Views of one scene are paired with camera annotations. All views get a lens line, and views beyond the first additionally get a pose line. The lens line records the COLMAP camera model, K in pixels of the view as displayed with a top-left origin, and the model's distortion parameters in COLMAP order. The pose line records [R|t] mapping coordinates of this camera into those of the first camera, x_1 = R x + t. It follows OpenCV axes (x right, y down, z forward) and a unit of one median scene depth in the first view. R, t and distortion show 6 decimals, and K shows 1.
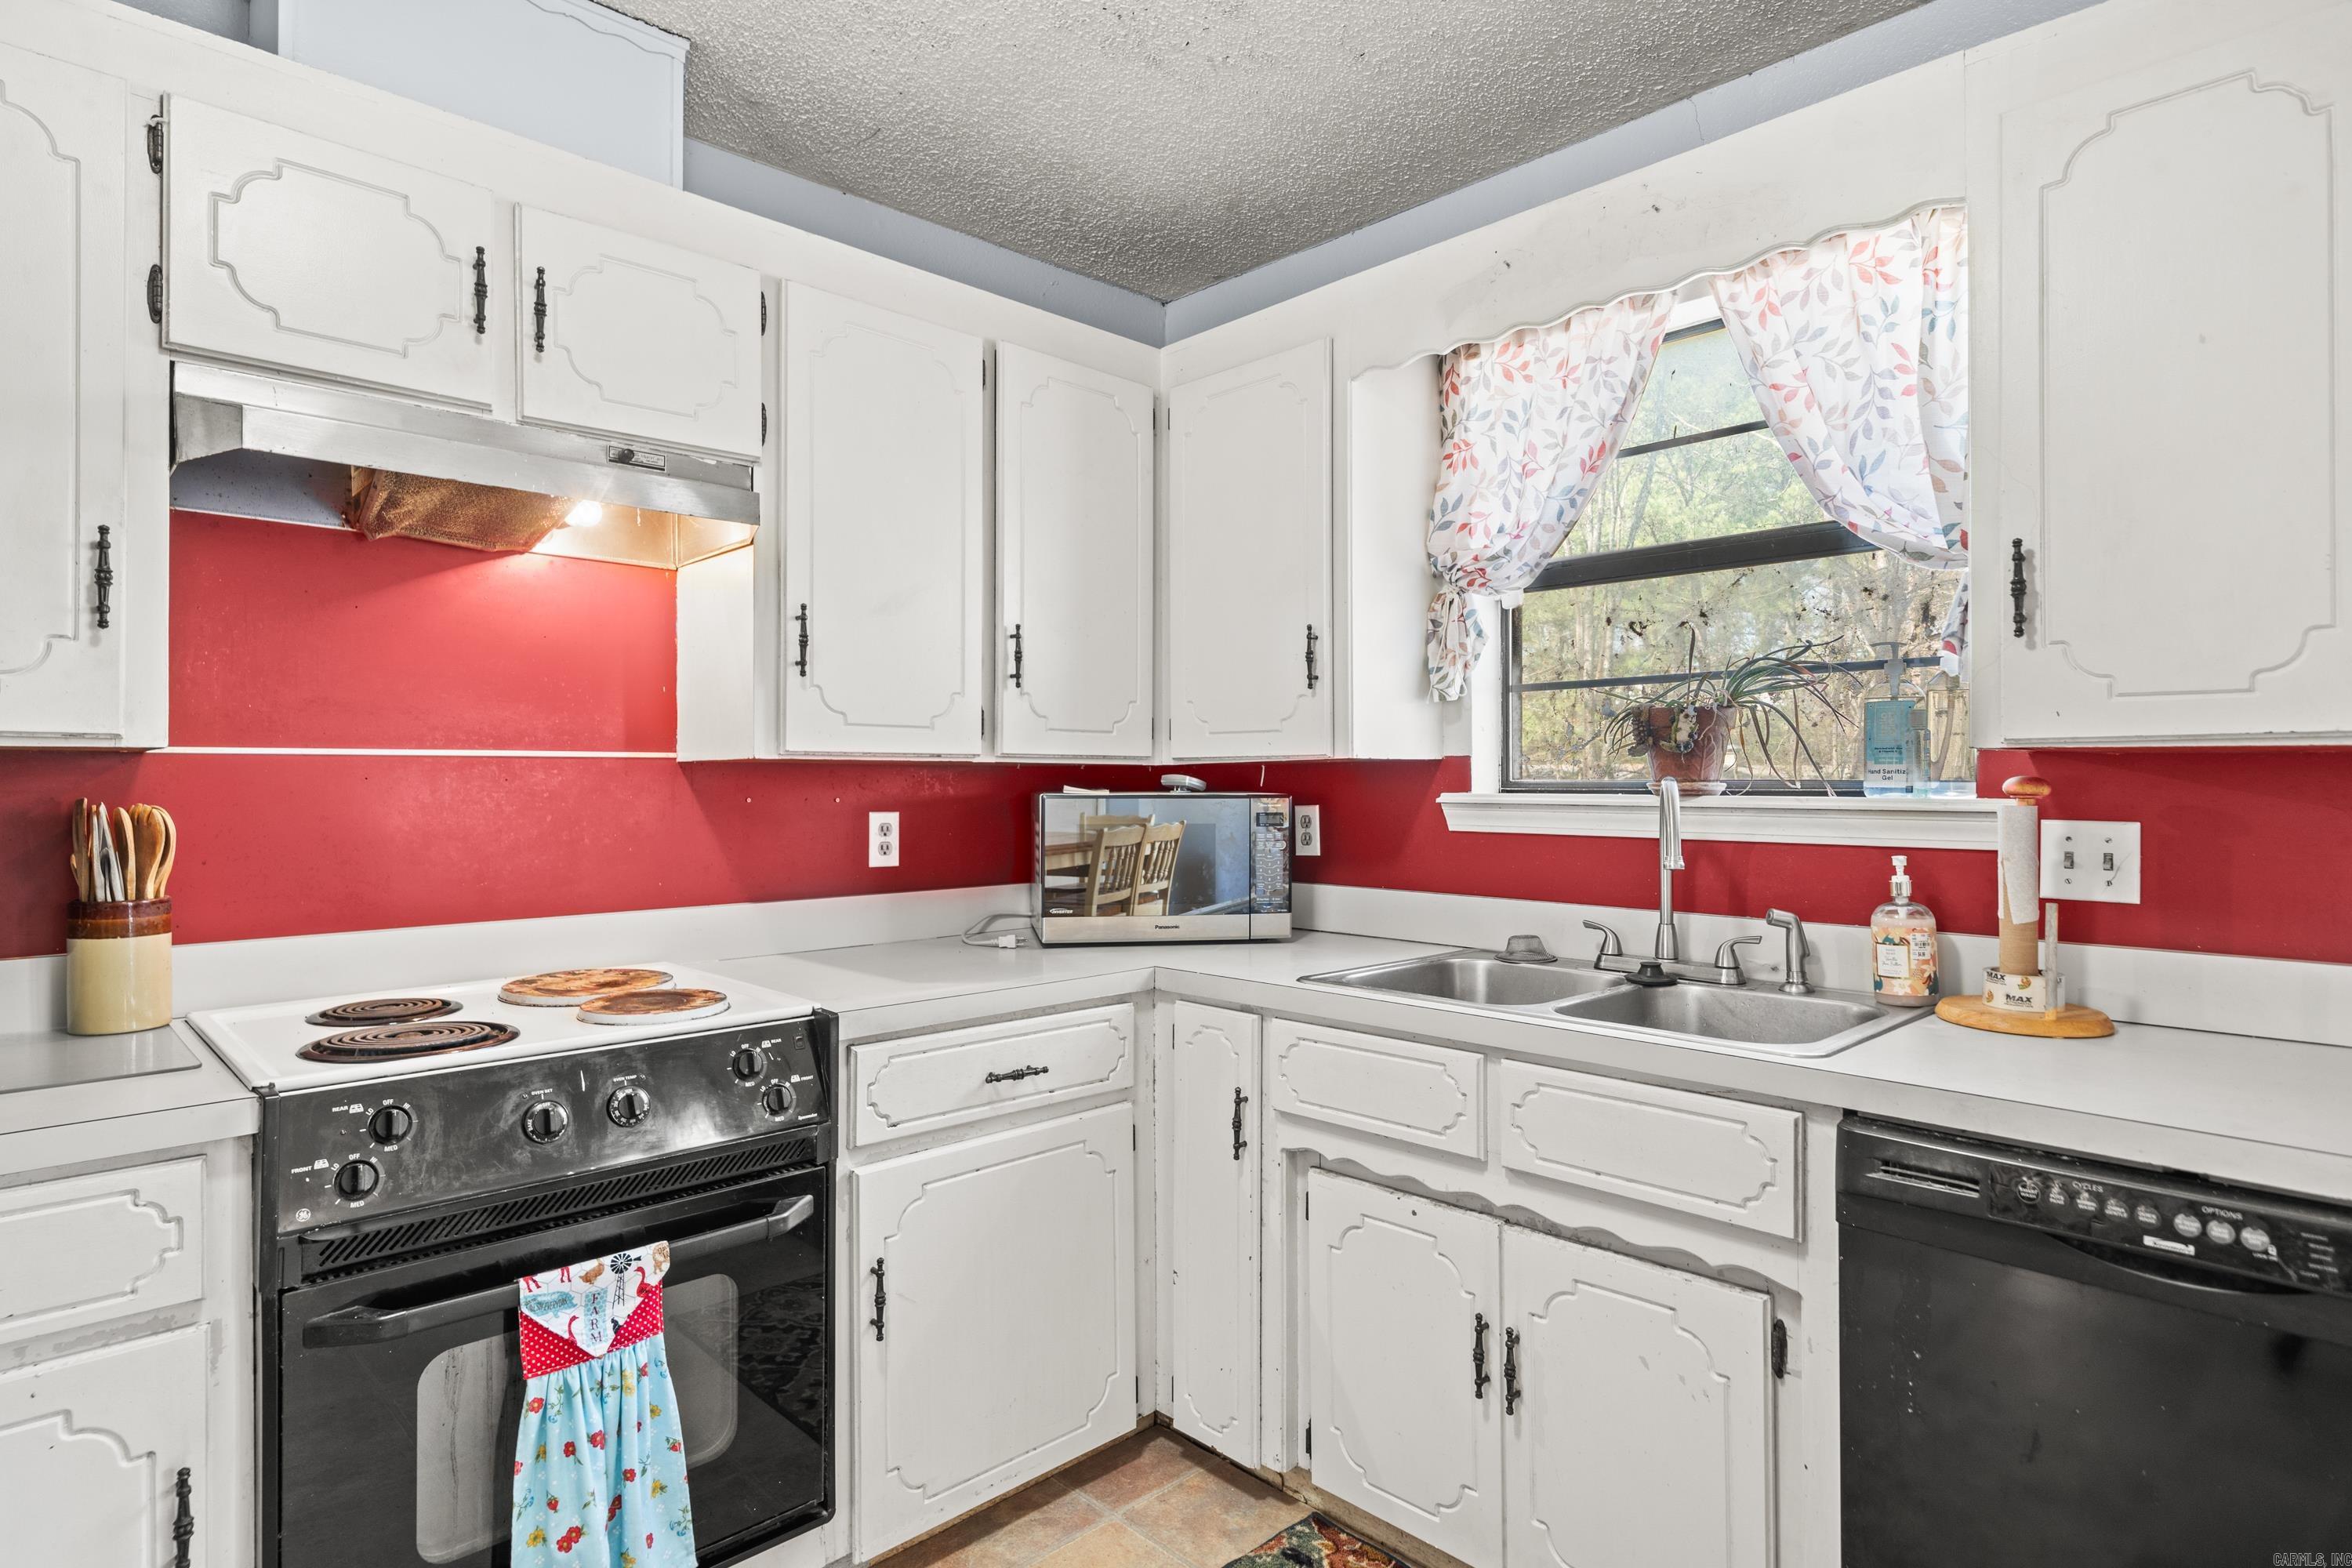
lens RADIAL K [[1265.9, 0, 1161.1], [0, 1265.9, 784.8], [0, 0, 1]] dist [0.002606, 0.000861]
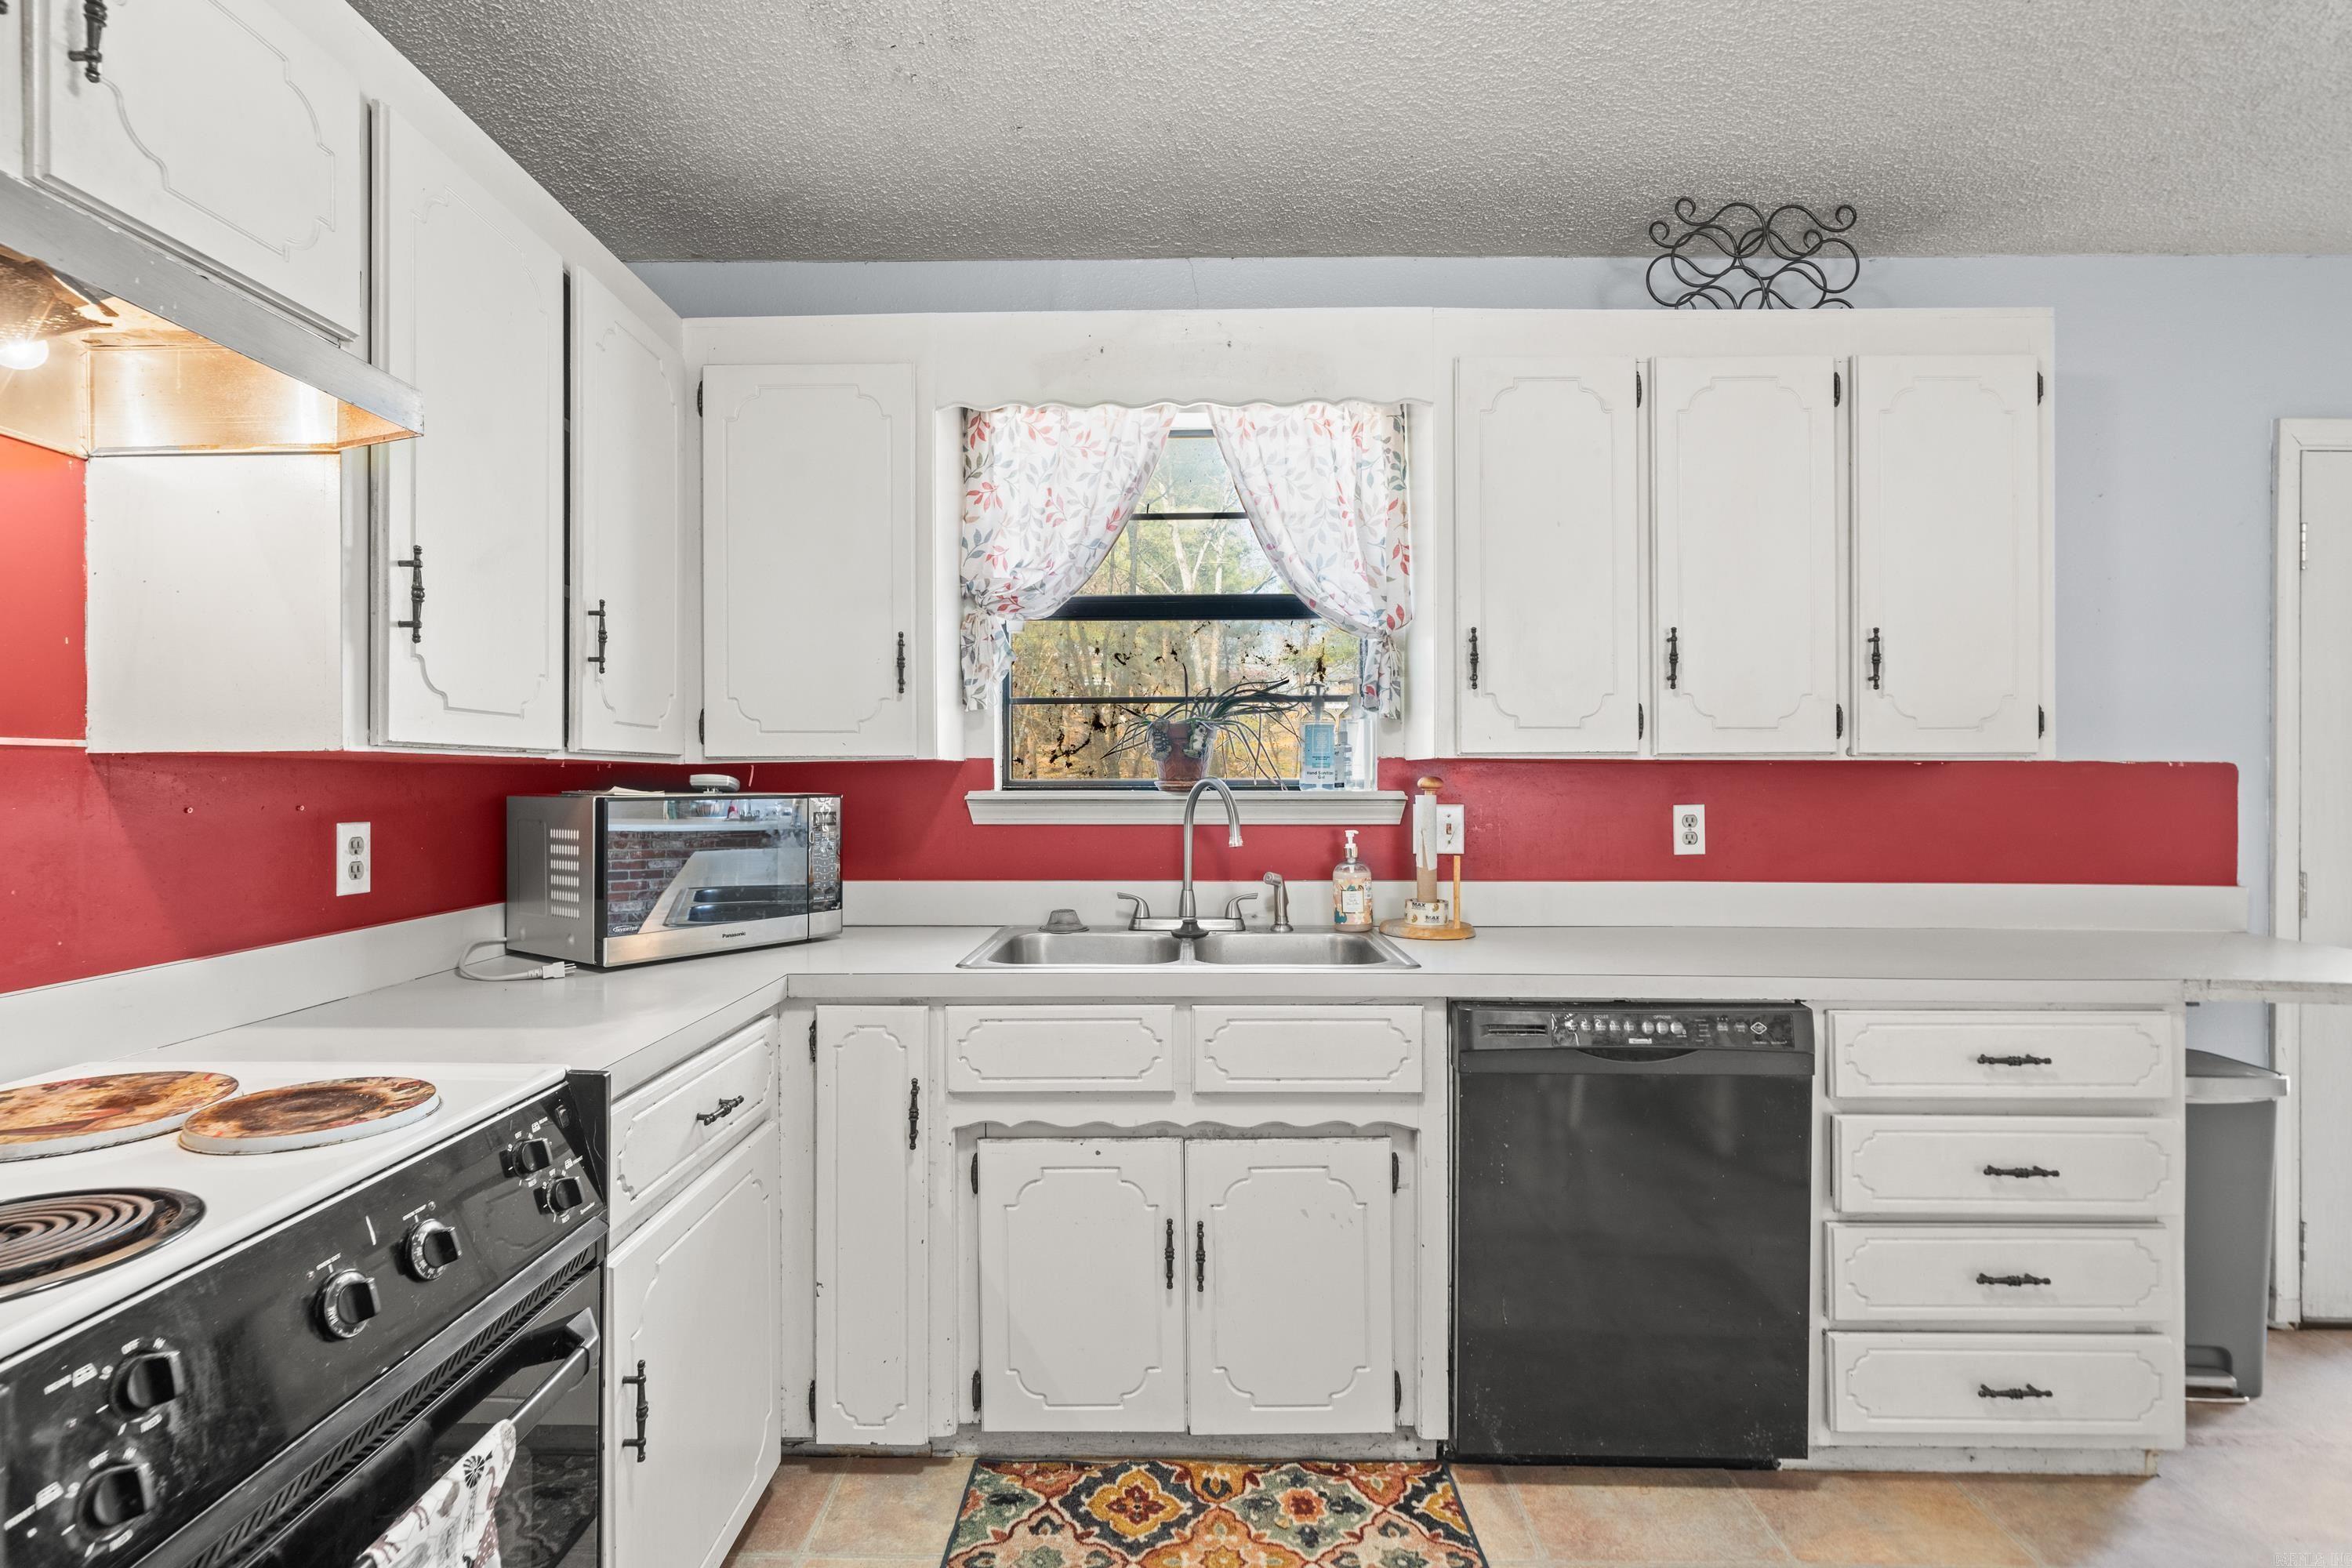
lens RADIAL K [[1124.8, 0, 1162.4], [0, 1124.8, 781.7], [0, 0, 1]] dist [0.000540, 0.000758]
pose [[0.696833, -0.003201, 0.717227, -0.458791], [0.004976, 0.999988, -0.000372, -0.000818], [-0.717217, 0.003828, 0.696840, 0.221412]]
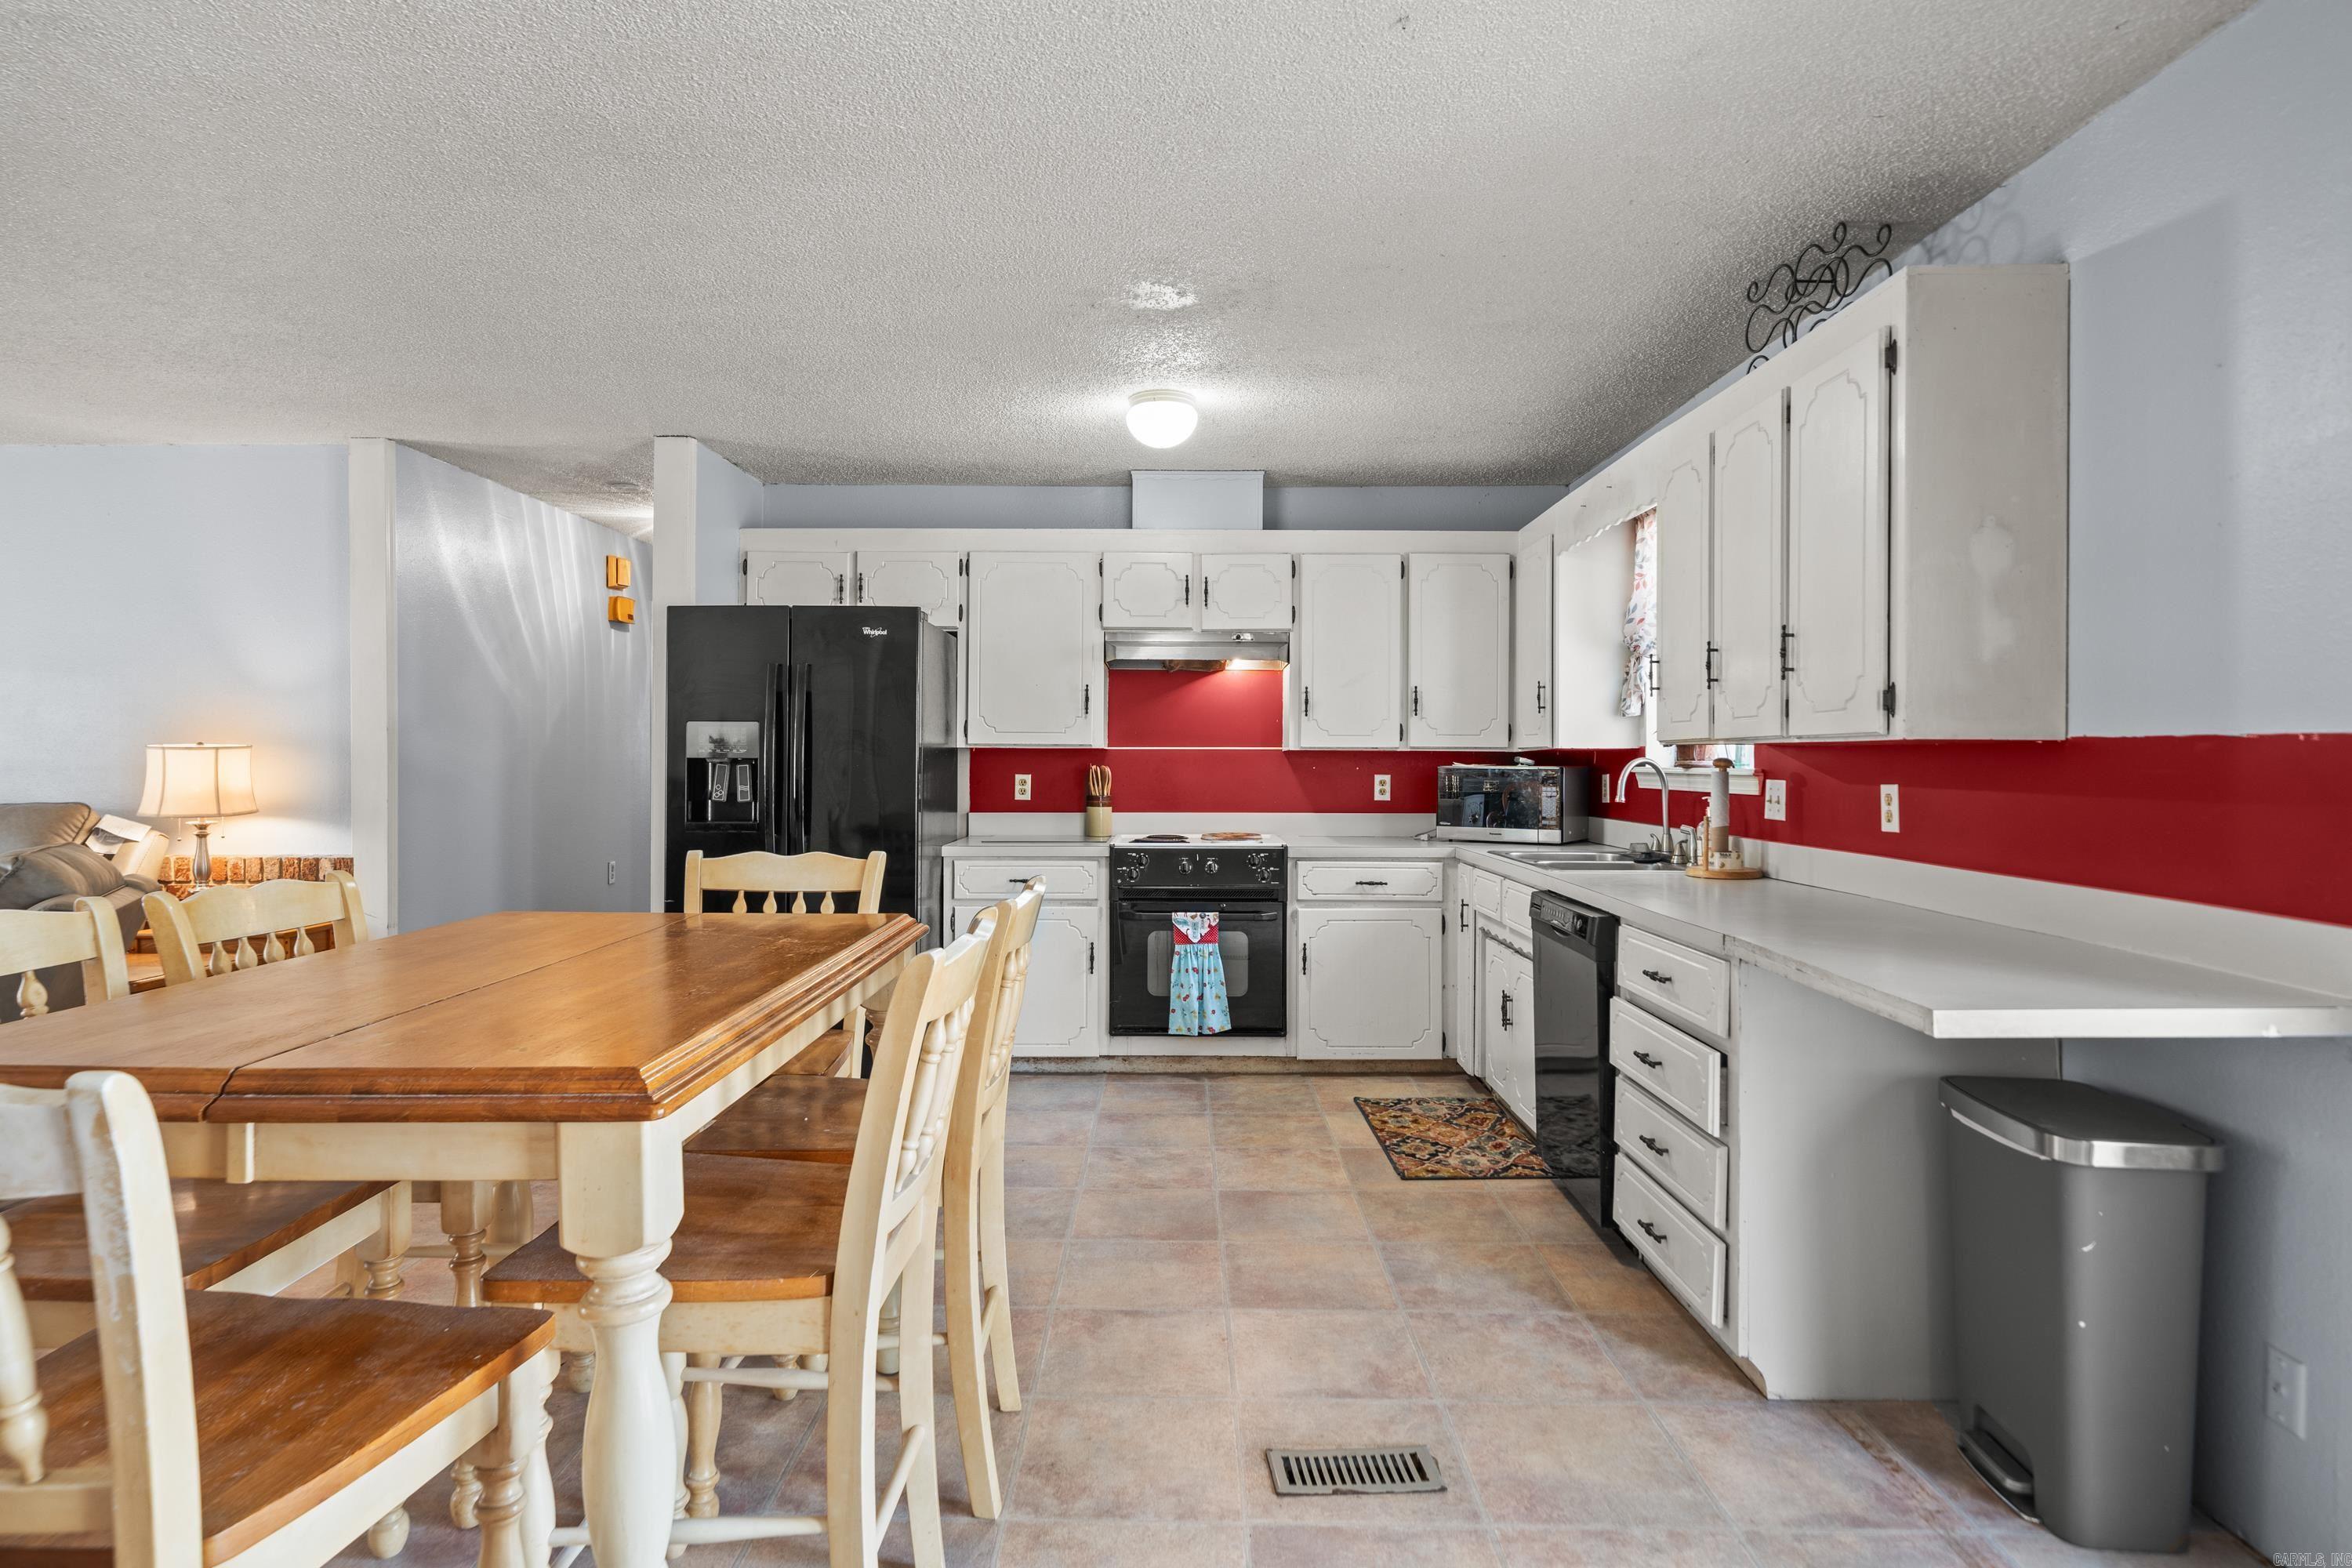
lens RADIAL K [[1265.9, 0, 1165.2], [0, 1265.9, 773.7], [0, 0, 1]] dist [0.002606, 0.000861]
pose [[0.716272, 0.009593, -0.697756, 1.241248], [-0.007349, 0.999954, 0.006204, 0.012213], [0.697783, 0.000685, 0.716309, -0.950517]]
